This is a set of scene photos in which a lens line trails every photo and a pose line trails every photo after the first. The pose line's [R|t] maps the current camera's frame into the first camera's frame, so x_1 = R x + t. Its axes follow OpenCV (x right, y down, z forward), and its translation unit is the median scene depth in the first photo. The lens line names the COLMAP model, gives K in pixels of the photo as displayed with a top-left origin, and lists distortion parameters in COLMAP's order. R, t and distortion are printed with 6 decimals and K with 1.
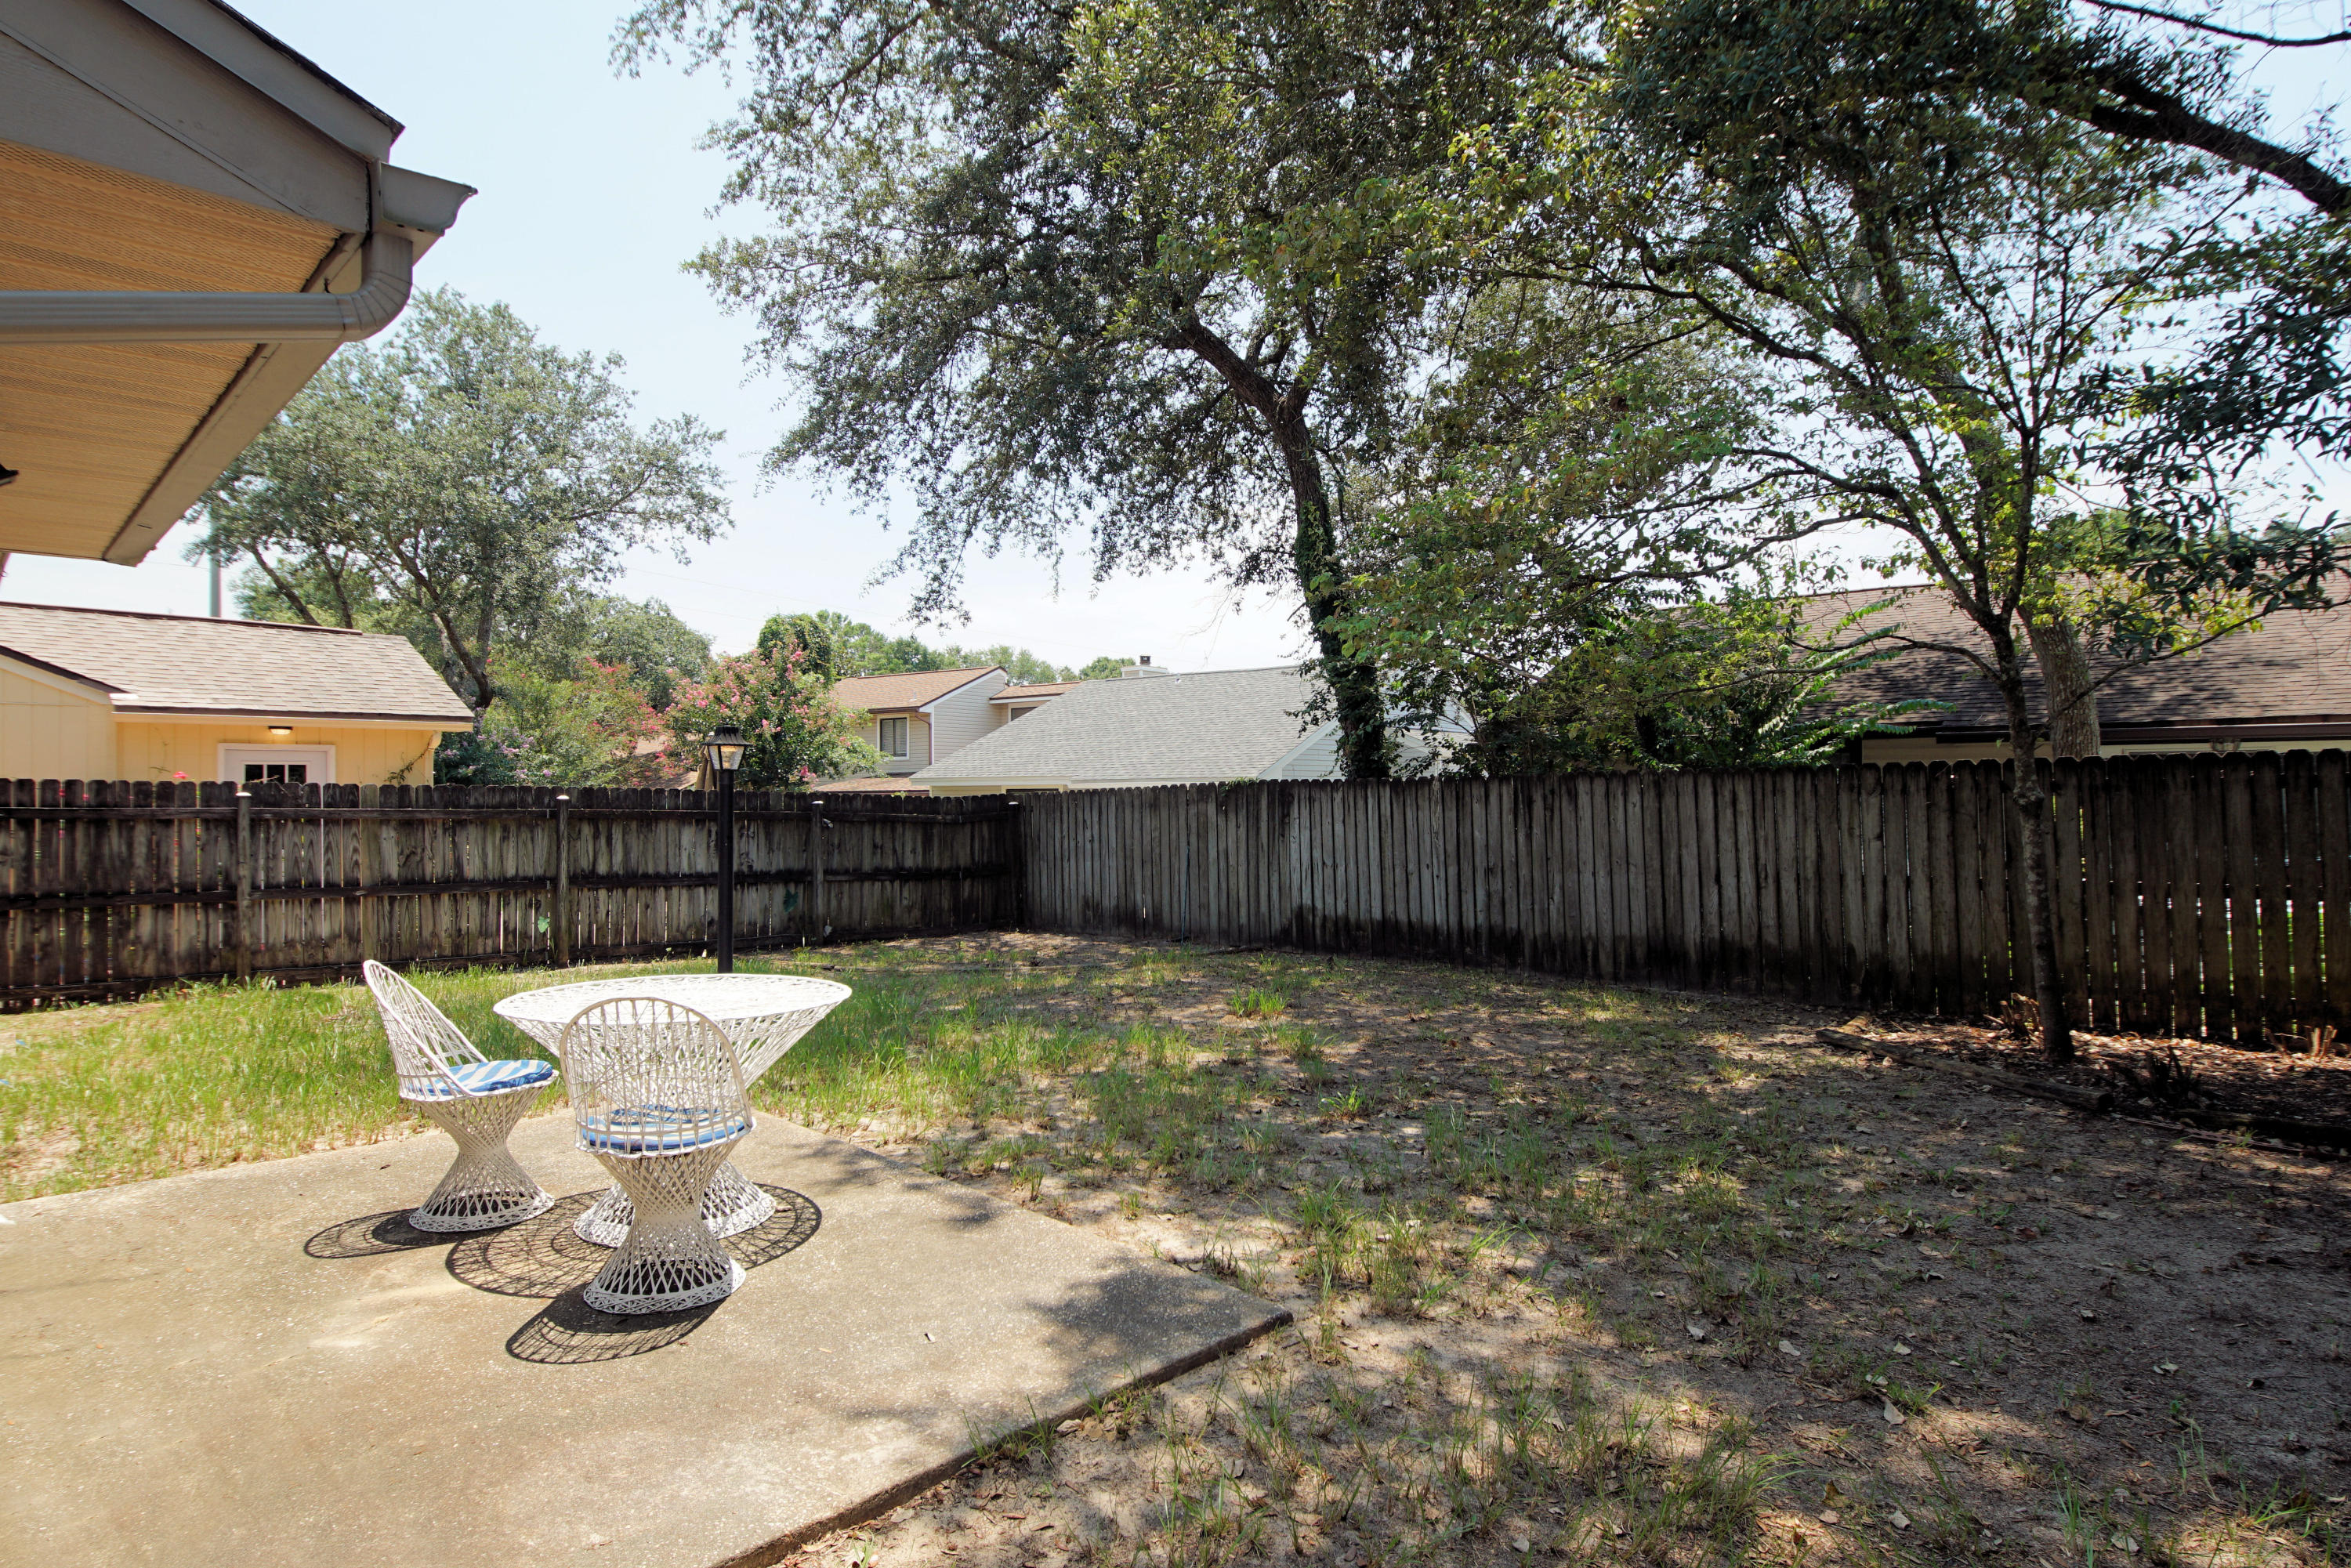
lens RADIAL K [[1260.3, 0, 1173.1], [0, 1260.3, 789.2], [0, 0, 1]] dist [0.028774, -0.028428]
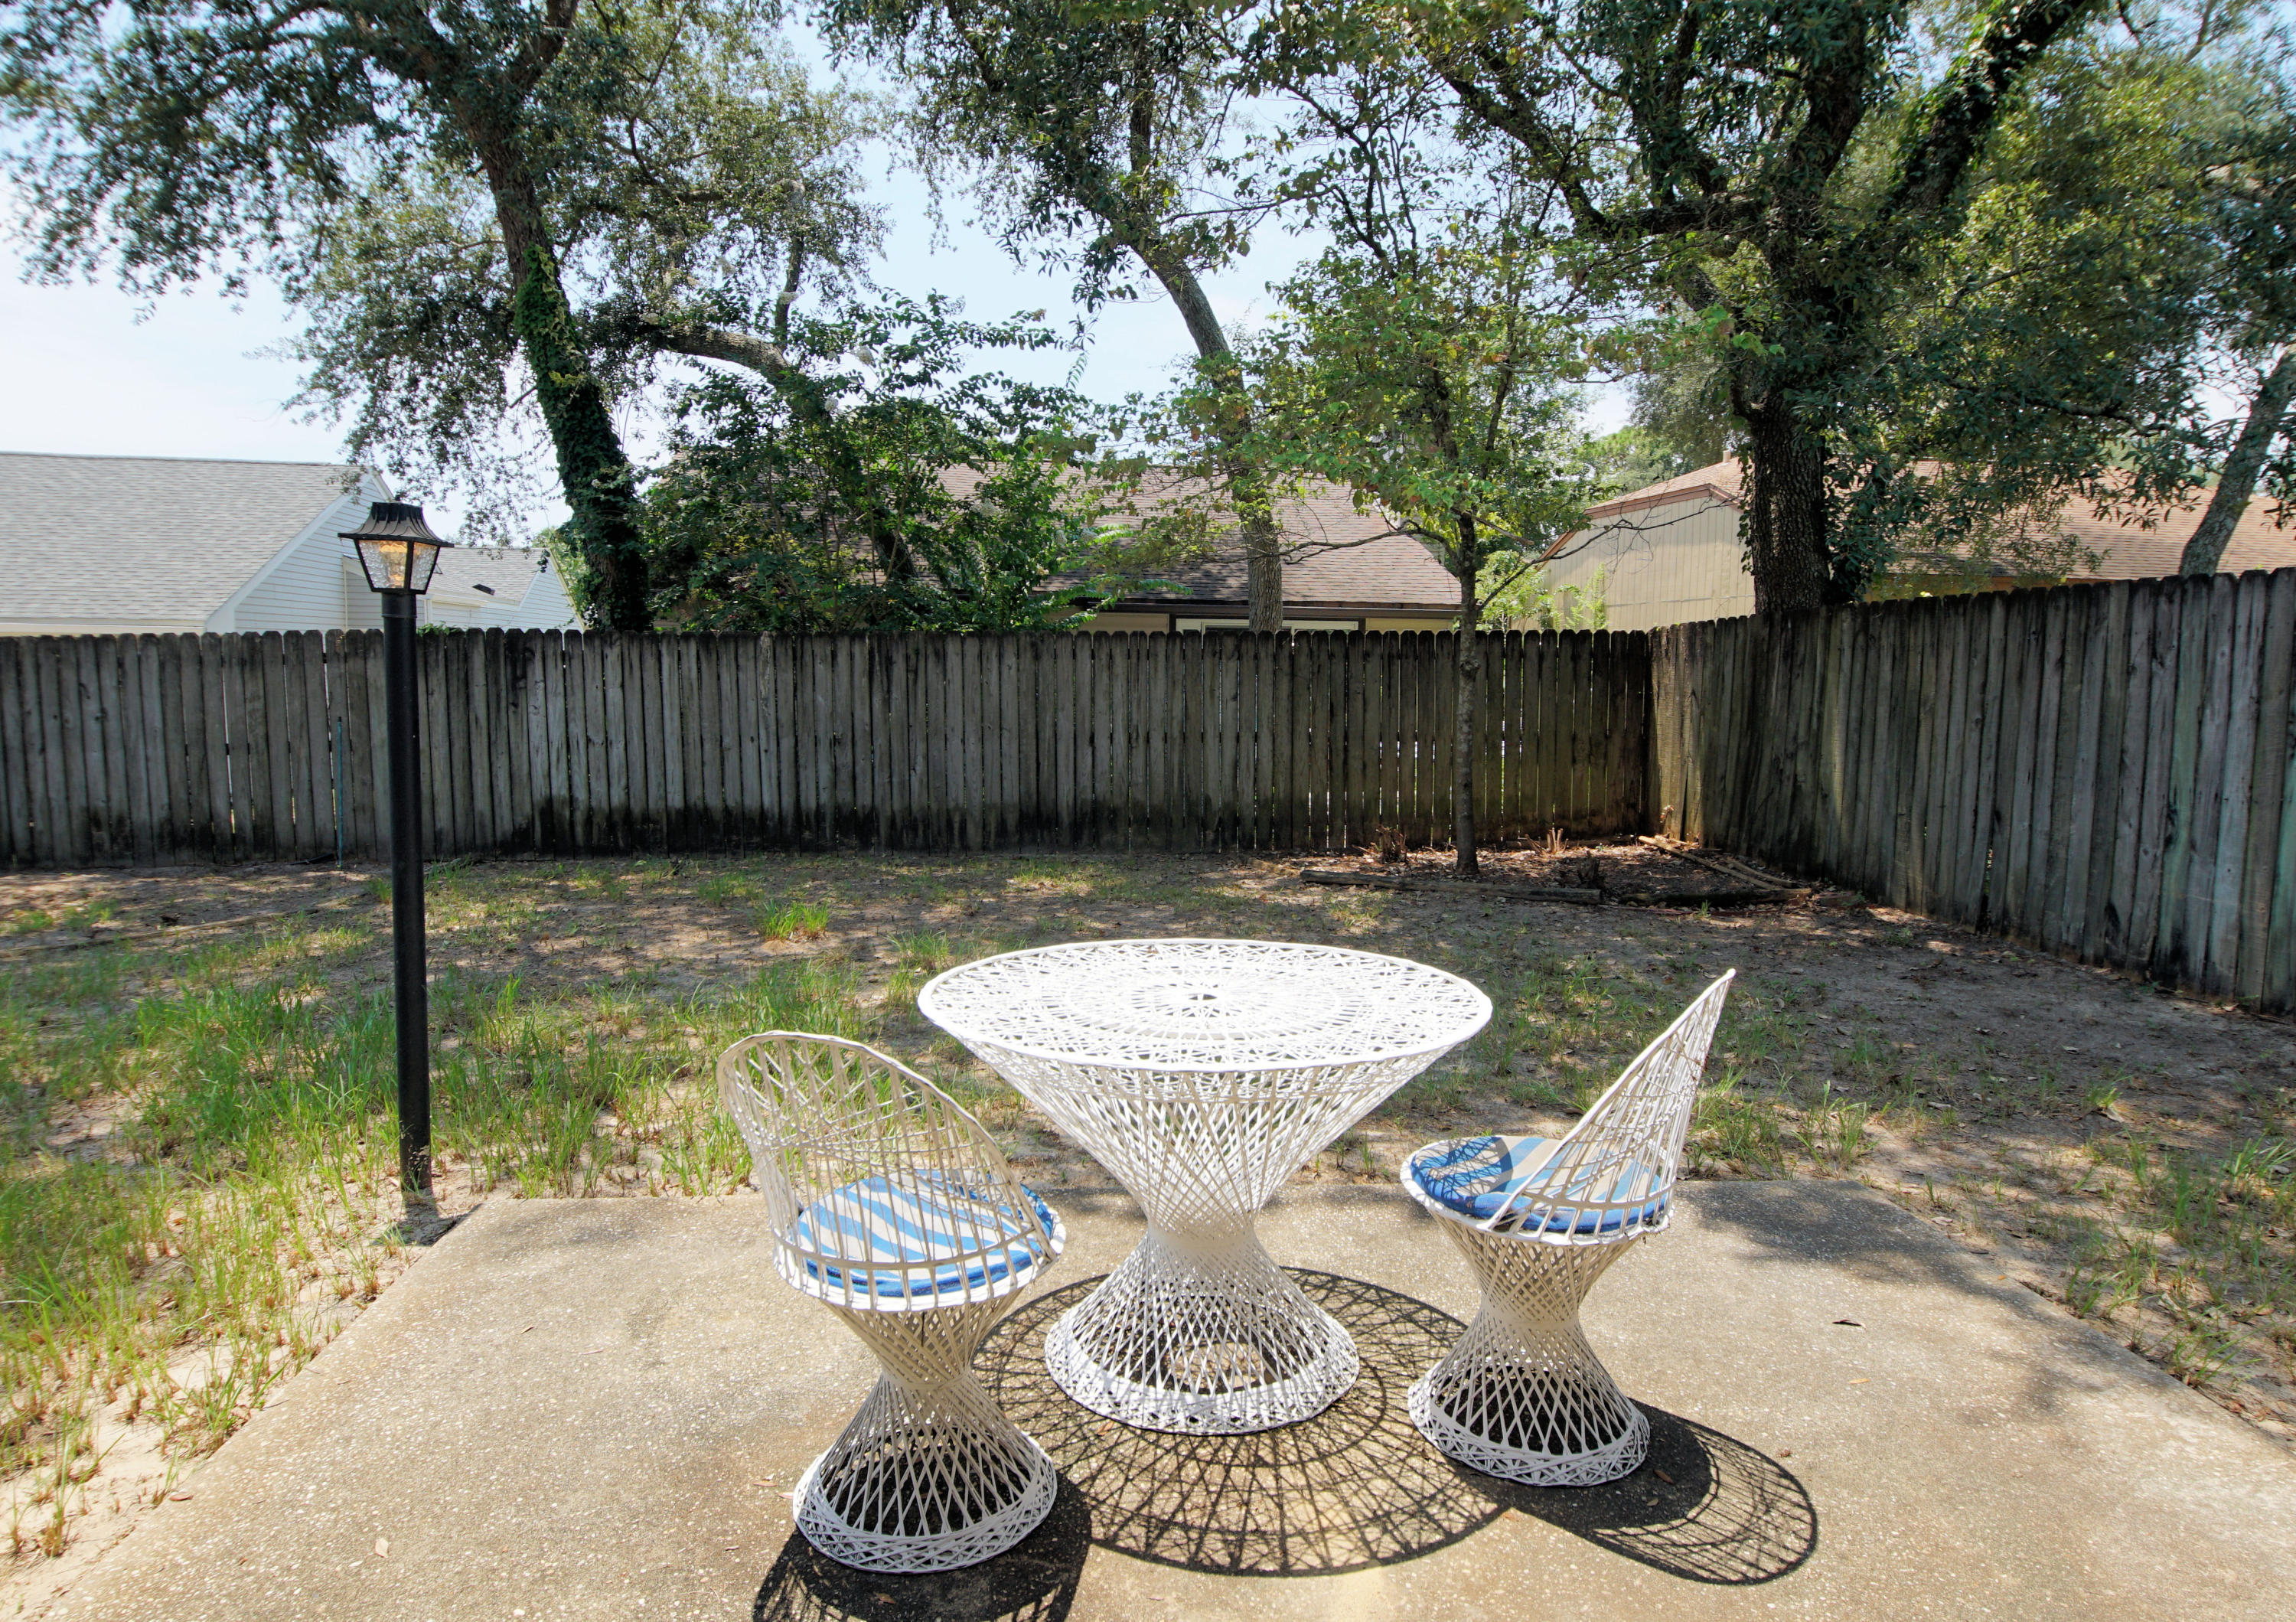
lens RADIAL K [[1357.0, 0, 1146.4], [0, 1357.0, 809.8], [0, 0, 1]] dist [-0.001735, -0.001035]
pose [[0.656840, -0.073742, 0.750415, -0.522499], [-0.015079, 0.993723, 0.110849, 0.007015], [-0.753879, -0.084125, 0.651605, 0.372883]]
